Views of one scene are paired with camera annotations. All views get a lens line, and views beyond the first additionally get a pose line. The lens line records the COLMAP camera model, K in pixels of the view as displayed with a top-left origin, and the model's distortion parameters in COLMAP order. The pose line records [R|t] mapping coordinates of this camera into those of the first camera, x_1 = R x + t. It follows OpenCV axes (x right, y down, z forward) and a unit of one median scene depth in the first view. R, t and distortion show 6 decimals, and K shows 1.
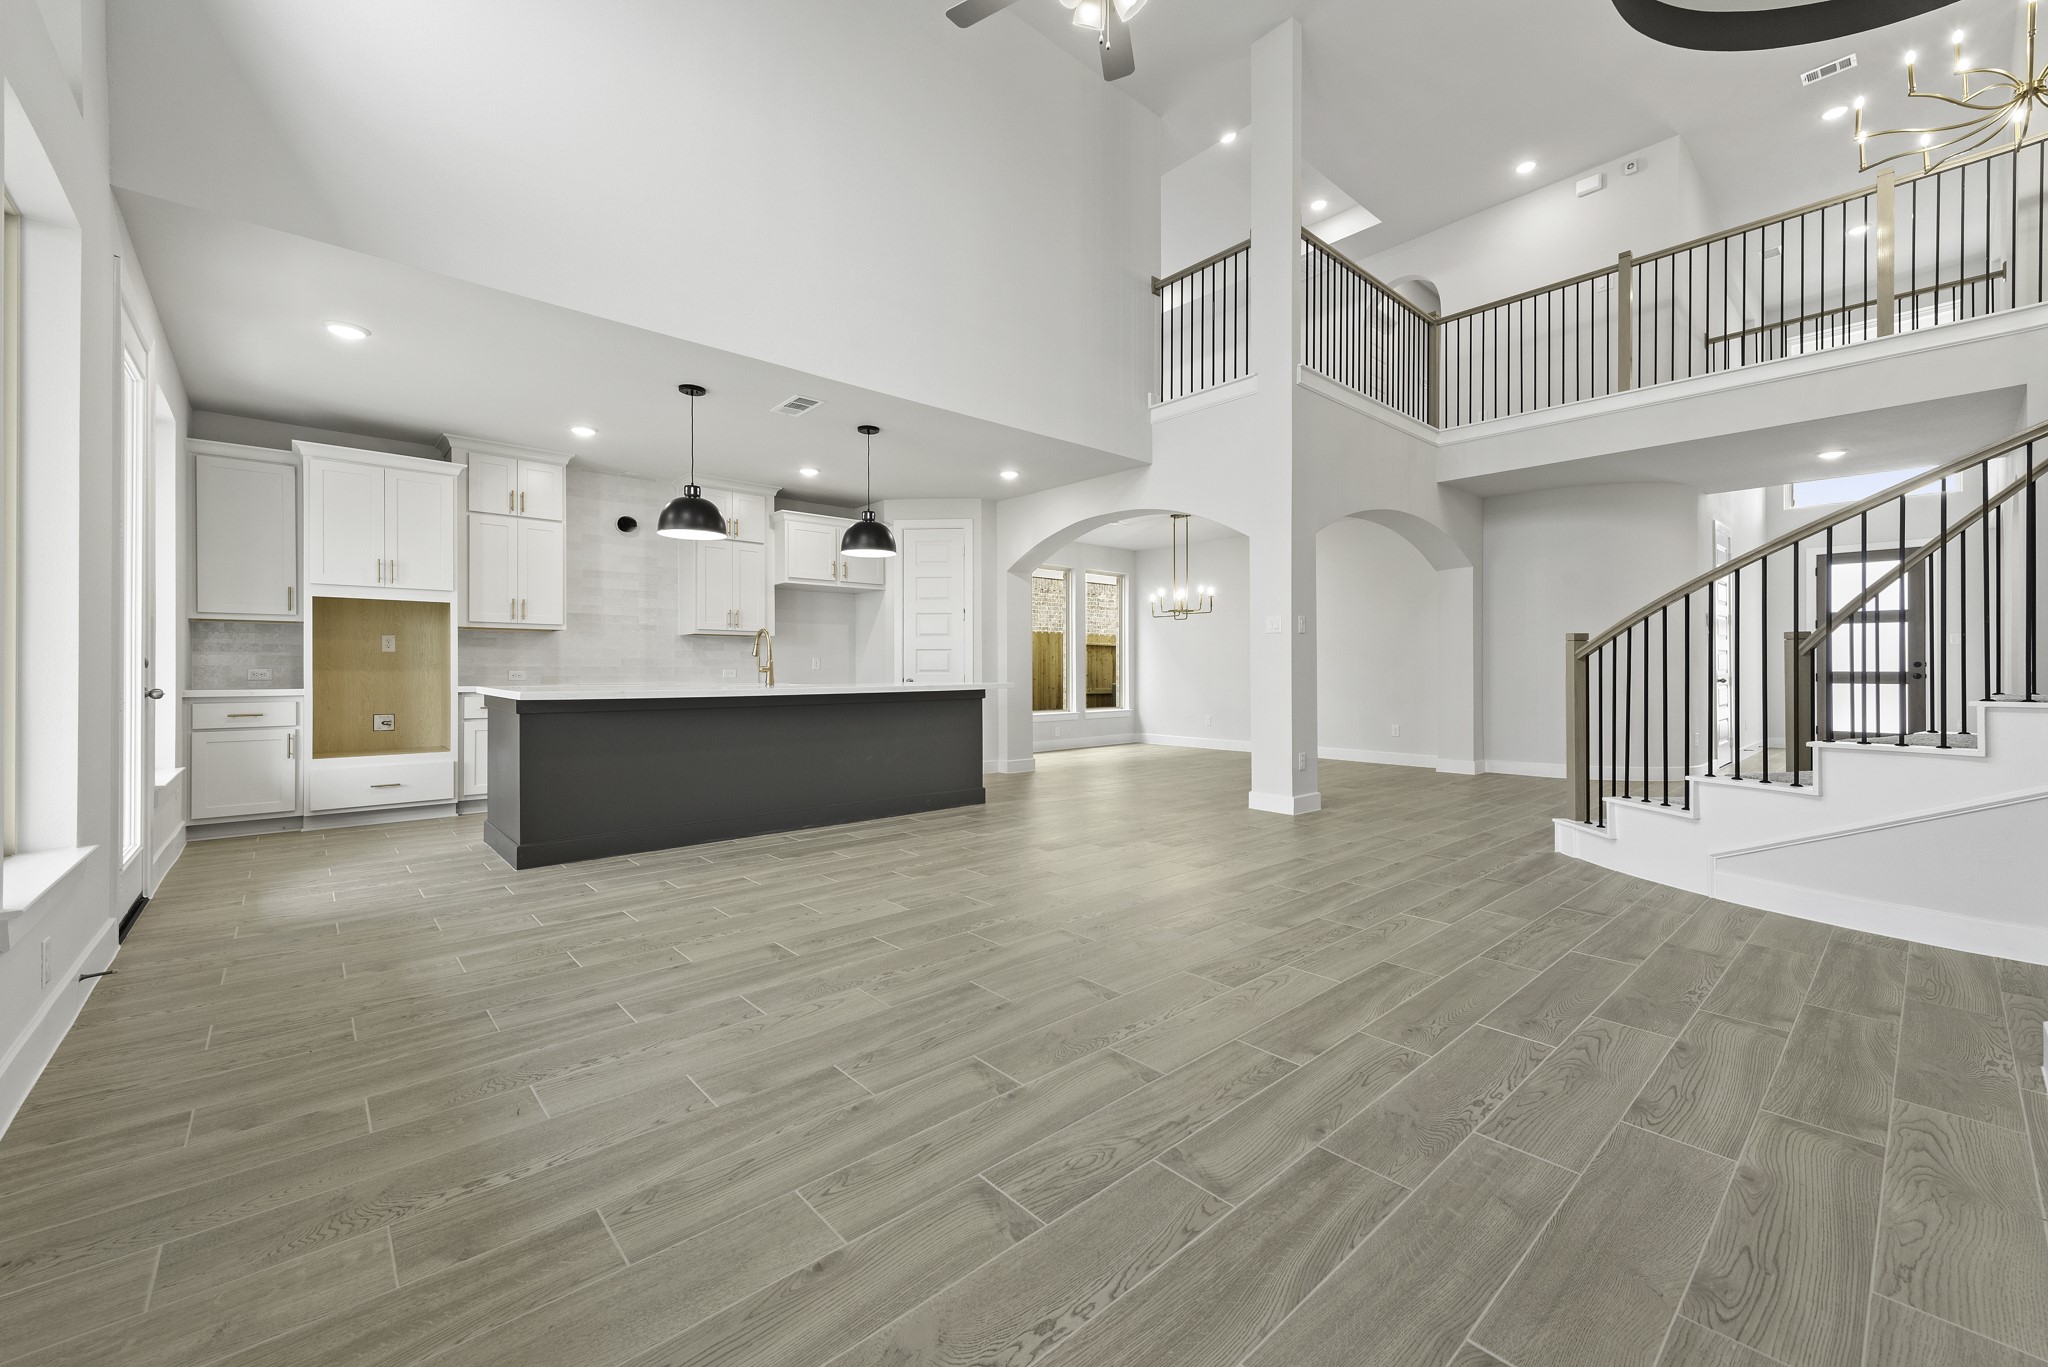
lens RADIAL K [[807.5, 0, 1015.4], [0, 807.5, 671.7], [0, 0, 1]] dist [0.002507, -0.000242]
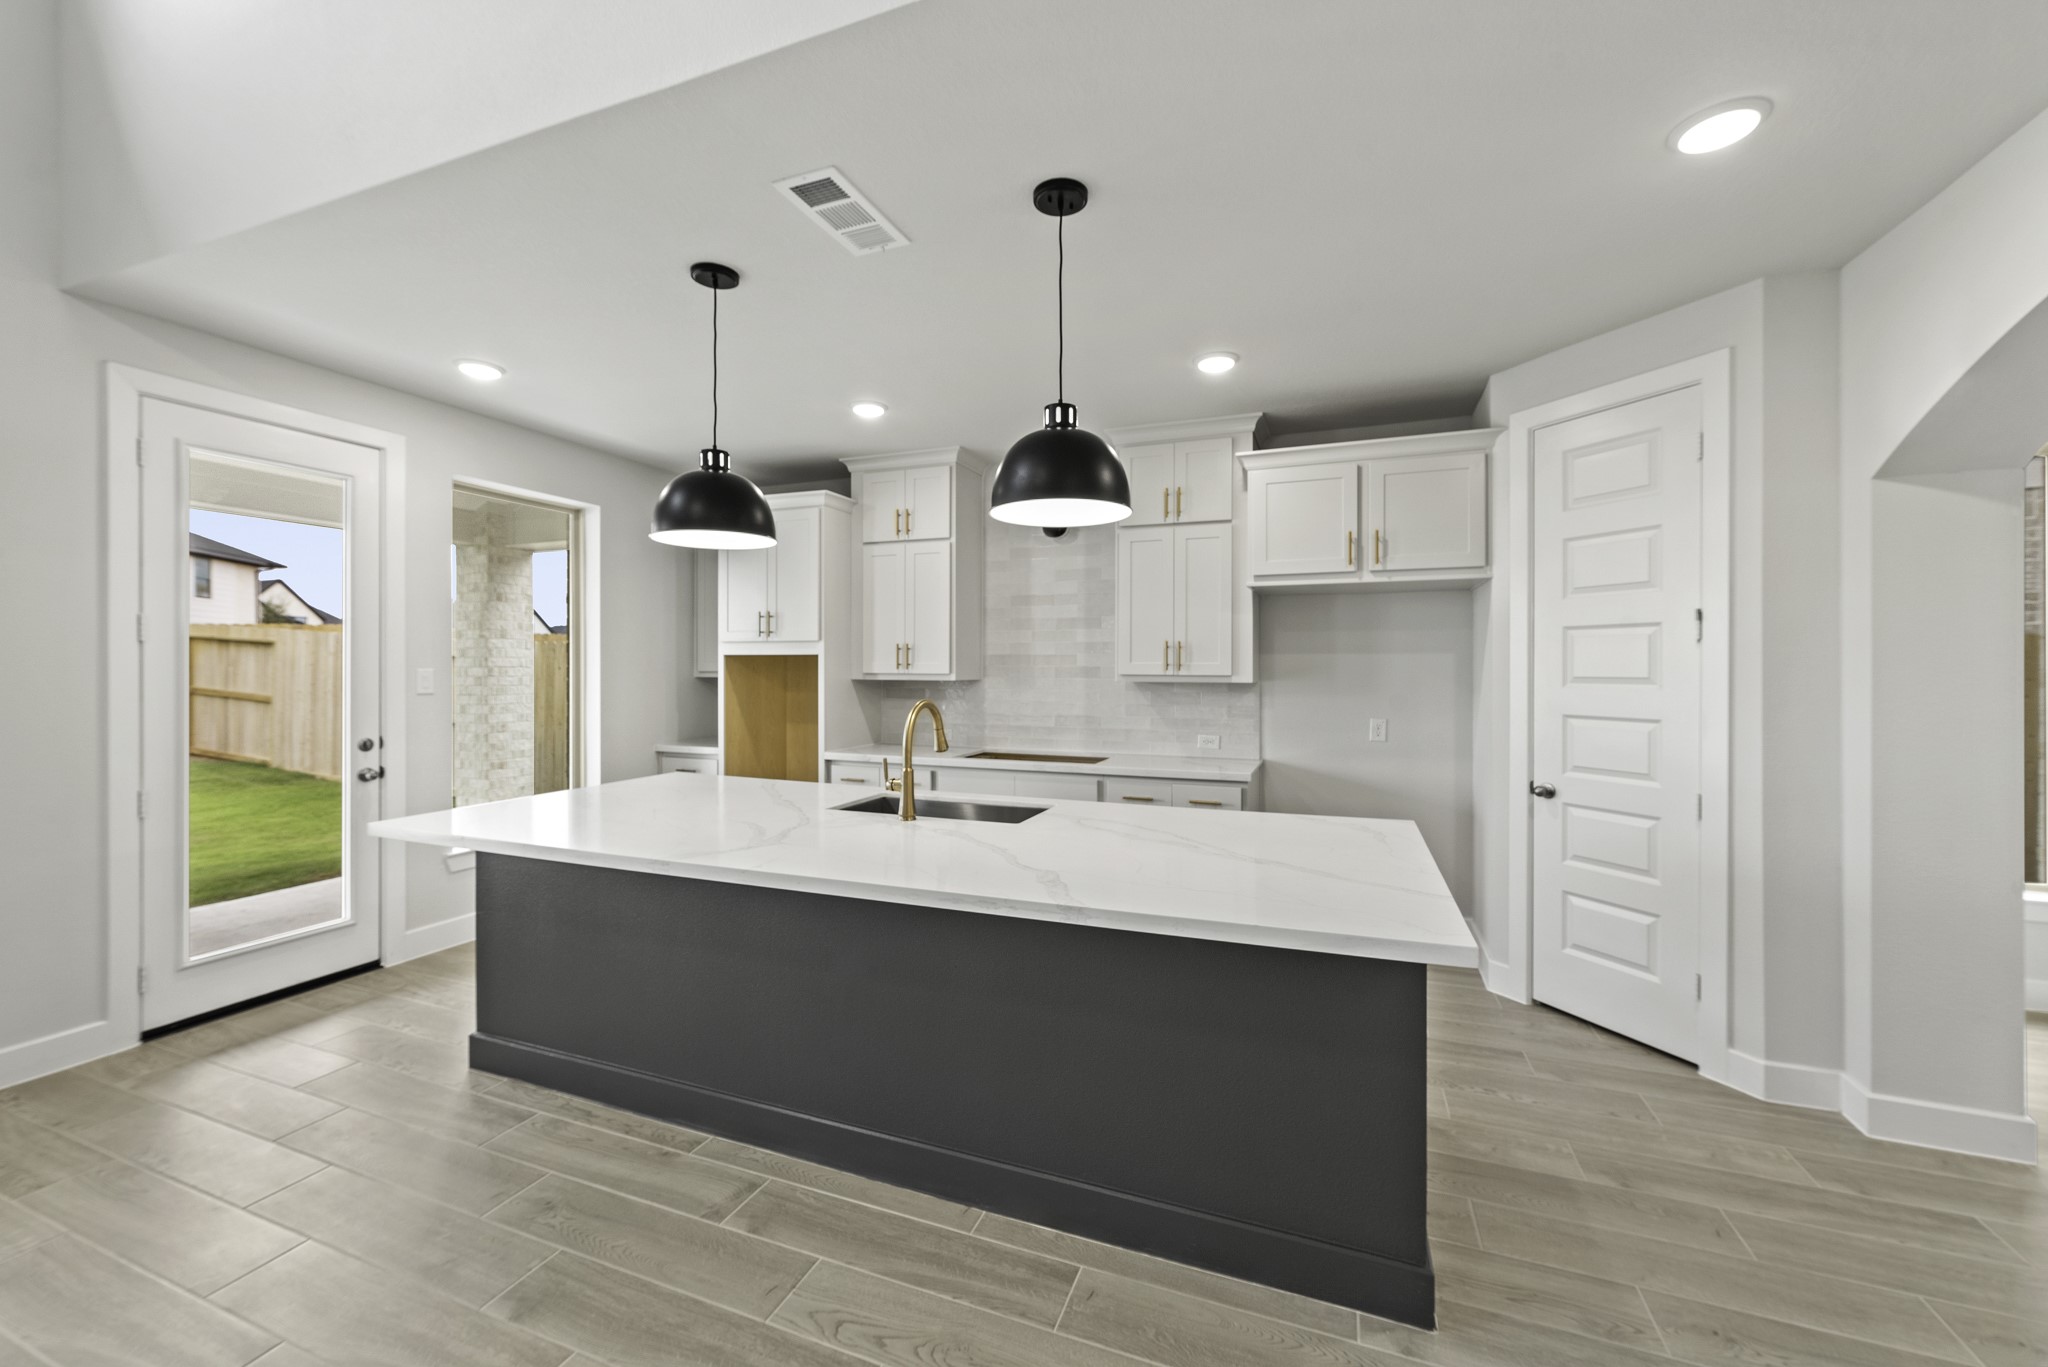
lens RADIAL K [[807.5, 0, 1025.8], [0, 807.5, 673.6], [0, 0, 1]] dist [0.002507, -0.000242]
pose [[0.445747, 0.008246, -0.895121, 0.139384], [-0.002895, 0.999966, 0.007770, -0.058854], [0.895154, -0.000872, 0.445756, 0.660336]]
